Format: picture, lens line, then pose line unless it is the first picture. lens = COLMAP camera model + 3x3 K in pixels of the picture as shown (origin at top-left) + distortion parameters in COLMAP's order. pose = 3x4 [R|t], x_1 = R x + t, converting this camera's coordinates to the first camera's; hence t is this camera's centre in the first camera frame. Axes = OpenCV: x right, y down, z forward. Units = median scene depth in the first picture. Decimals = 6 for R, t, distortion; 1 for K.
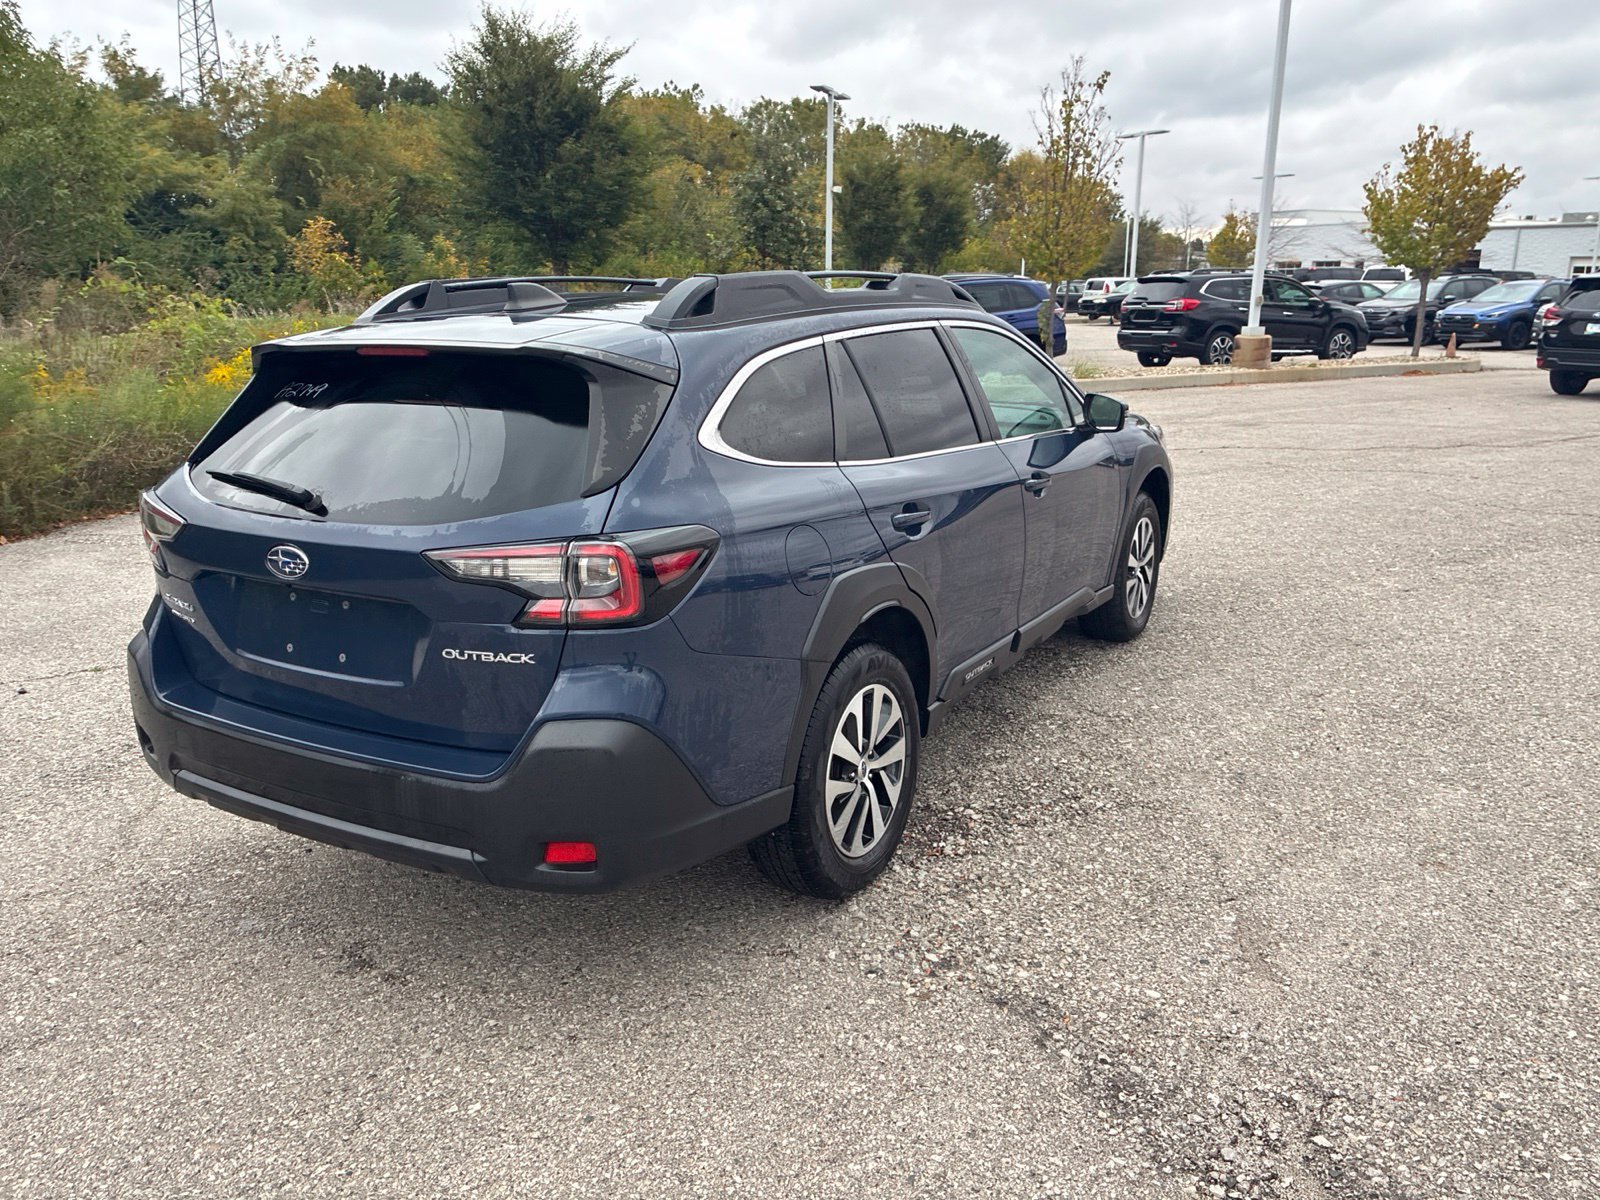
lens RADIAL K [[1225.9, 0, 813.4], [0, 1225.9, 591.5], [0, 0, 1]] dist [0.041390, -0.043333]
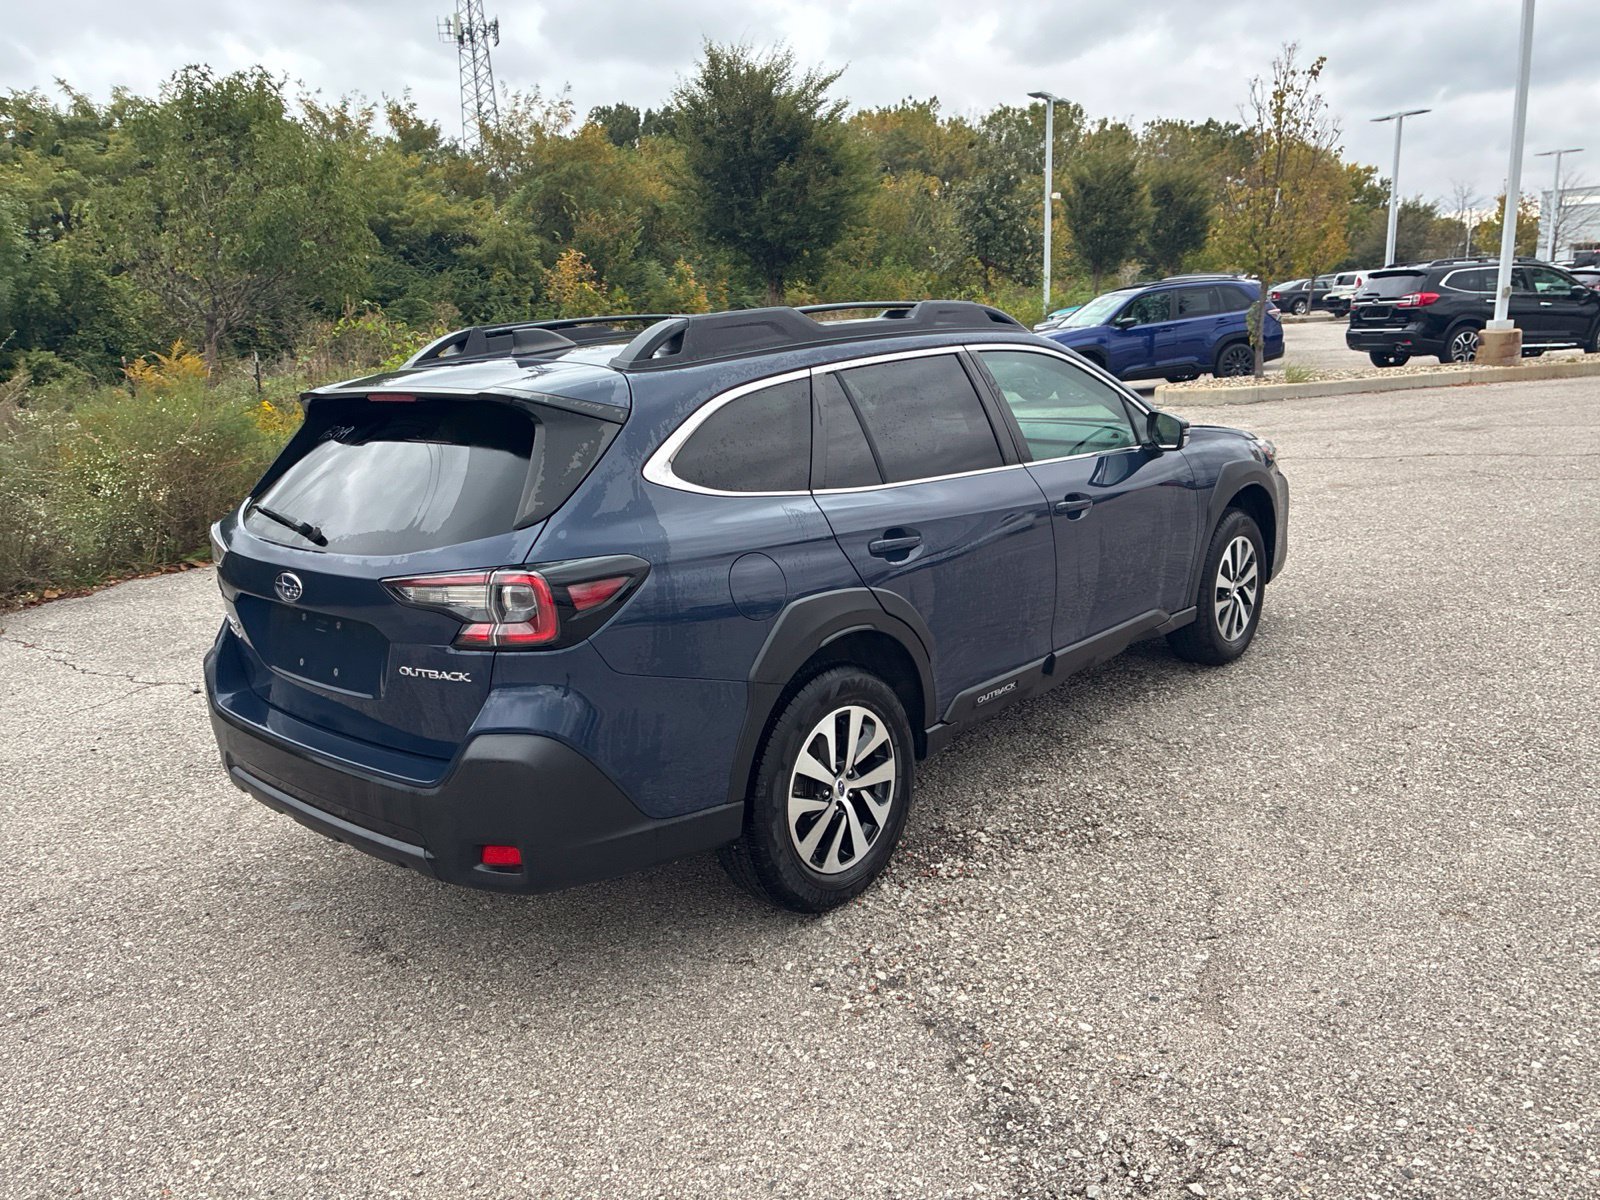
lens RADIAL K [[1225.9, 0, 813.4], [0, 1225.9, 591.5], [0, 0, 1]] dist [0.041390, -0.043333]
pose [[0.980093, 0.006799, -0.198423, 0.191126], [-0.008361, 0.999940, -0.007034, -0.010988], [0.198364, 0.008553, 0.980091, -0.012551]]
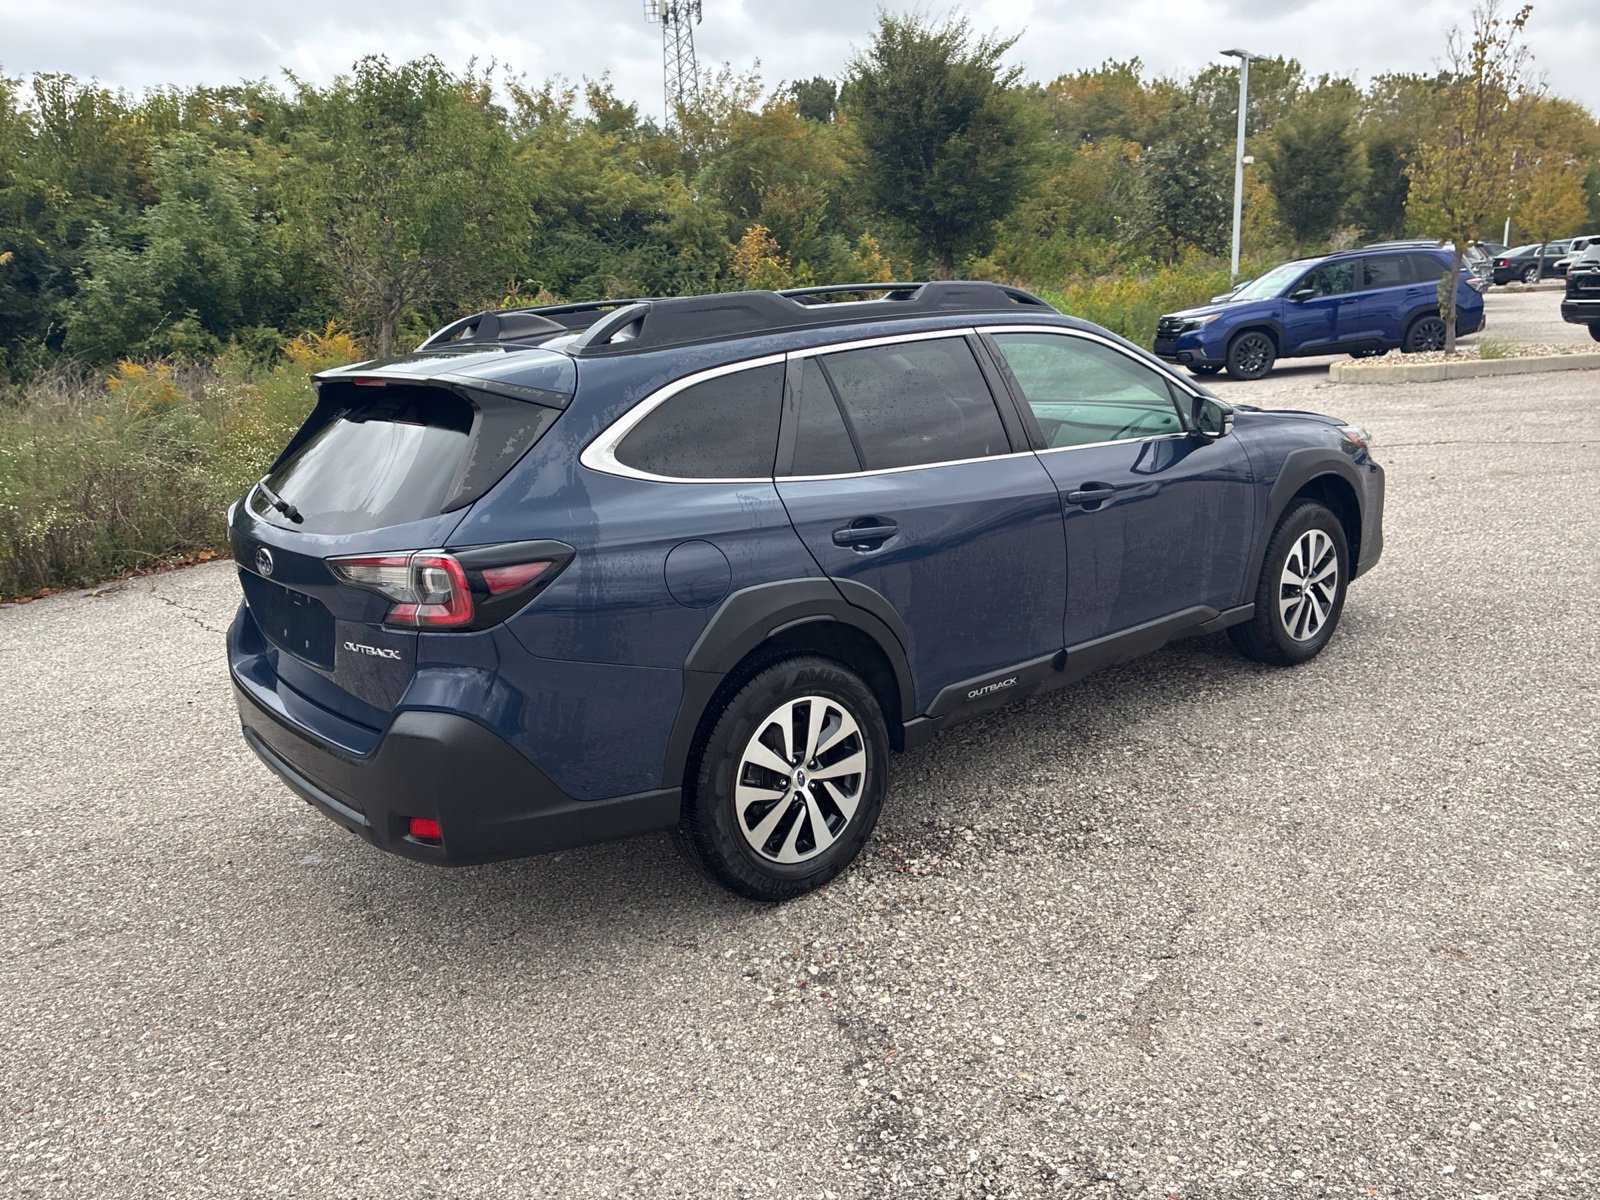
lens RADIAL K [[1225.9, 0, 813.4], [0, 1225.9, 591.5], [0, 0, 1]] dist [0.041390, -0.043333]
pose [[0.937122, 0.040778, -0.346612, 0.342990], [-0.037034, 0.999162, 0.017424, -0.024674], [0.347032, -0.003492, 0.937847, 0.041302]]
